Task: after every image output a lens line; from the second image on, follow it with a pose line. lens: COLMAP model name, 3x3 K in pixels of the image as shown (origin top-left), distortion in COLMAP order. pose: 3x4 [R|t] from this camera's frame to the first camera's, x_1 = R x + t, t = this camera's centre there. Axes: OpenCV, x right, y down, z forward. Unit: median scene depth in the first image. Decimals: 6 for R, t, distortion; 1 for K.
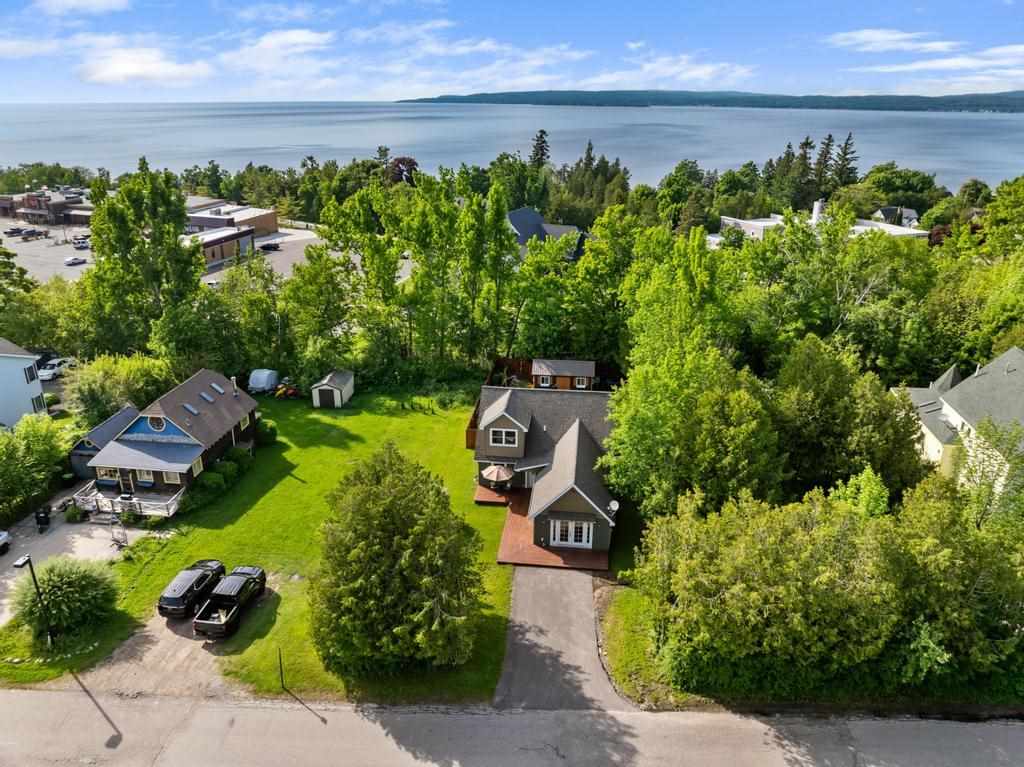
lens RADIAL K [[724.9, 0, 512.0], [0, 724.9, 383.5], [0, 0, 1]] dist [-0.057557, 0.035196]
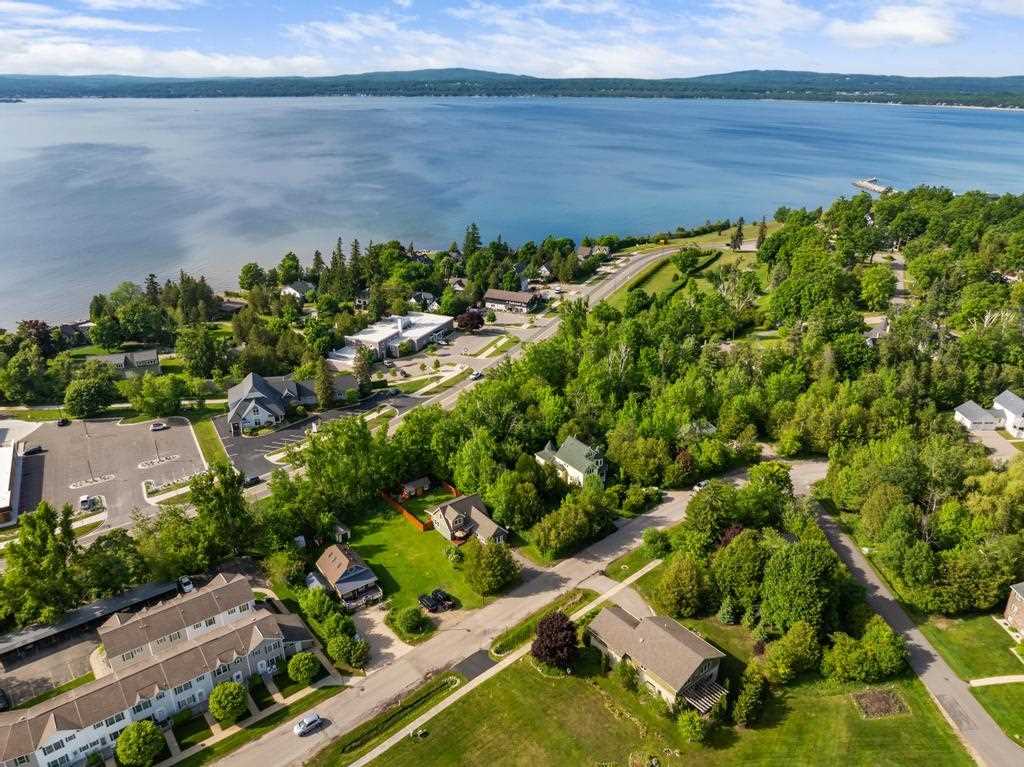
lens RADIAL K [[724.9, 0, 512.0], [0, 724.9, 383.5], [0, 0, 1]] dist [-0.057557, 0.035196]
pose [[0.726574, -0.277991, 0.628340, -1.672920], [0.262551, 0.957429, 0.119989, -0.823220], [-0.634946, 0.077791, 0.768630, -1.570701]]
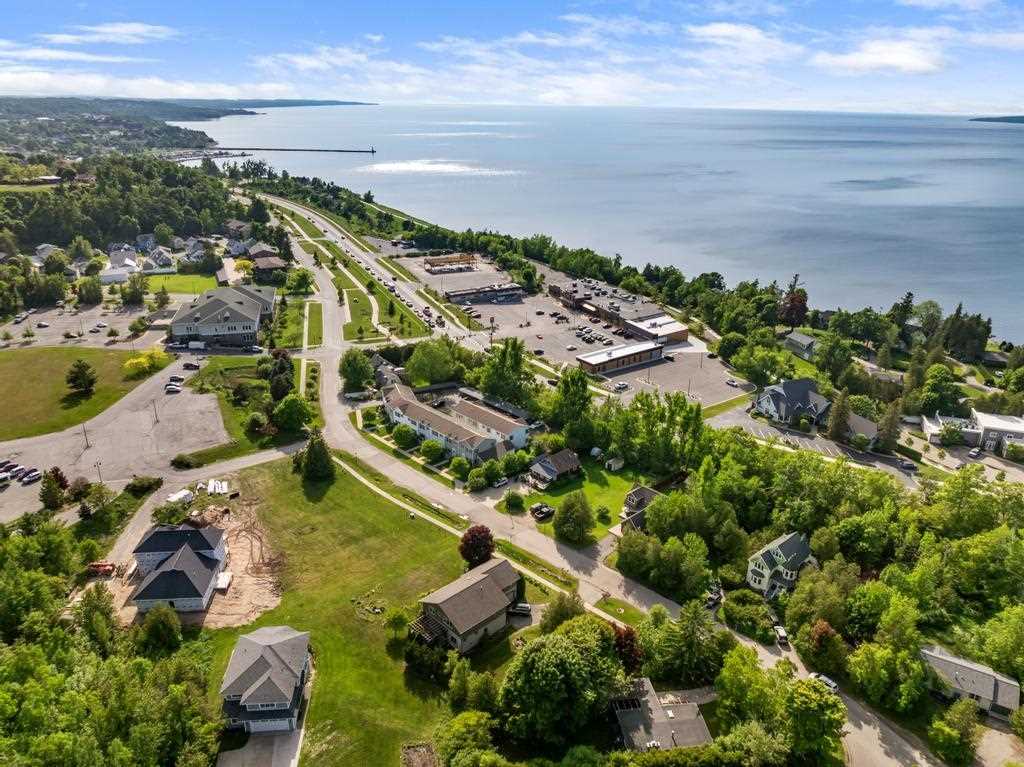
lens RADIAL K [[724.9, 0, 512.0], [0, 724.9, 383.5], [0, 0, 1]] dist [-0.057557, 0.035196]
pose [[0.760446, 0.247527, -0.600377, 1.543021], [-0.248092, 0.965117, 0.083667, -0.627915], [0.600143, 0.085325, 0.795329, -2.167560]]
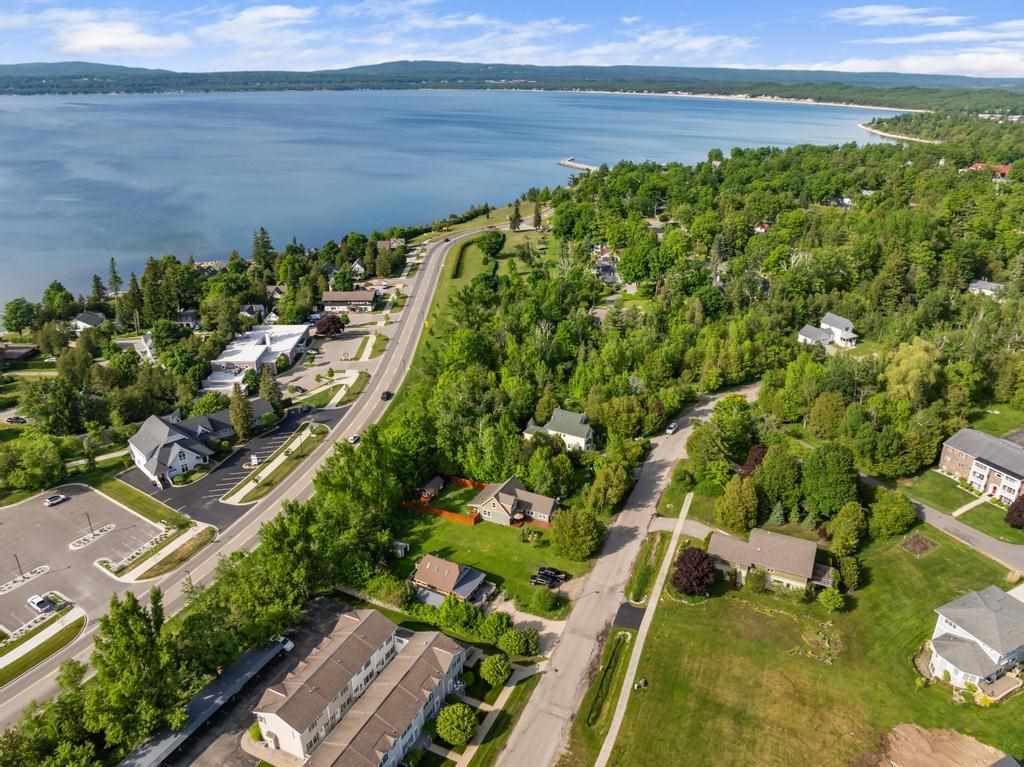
lens RADIAL K [[724.9, 0, 512.0], [0, 724.9, 383.5], [0, 0, 1]] dist [-0.057557, 0.035196]
pose [[0.352881, -0.383479, 0.853475, -2.604621], [0.350859, 0.899829, 0.259240, -1.270971], [-0.867395, 0.207968, 0.452079, -0.513597]]
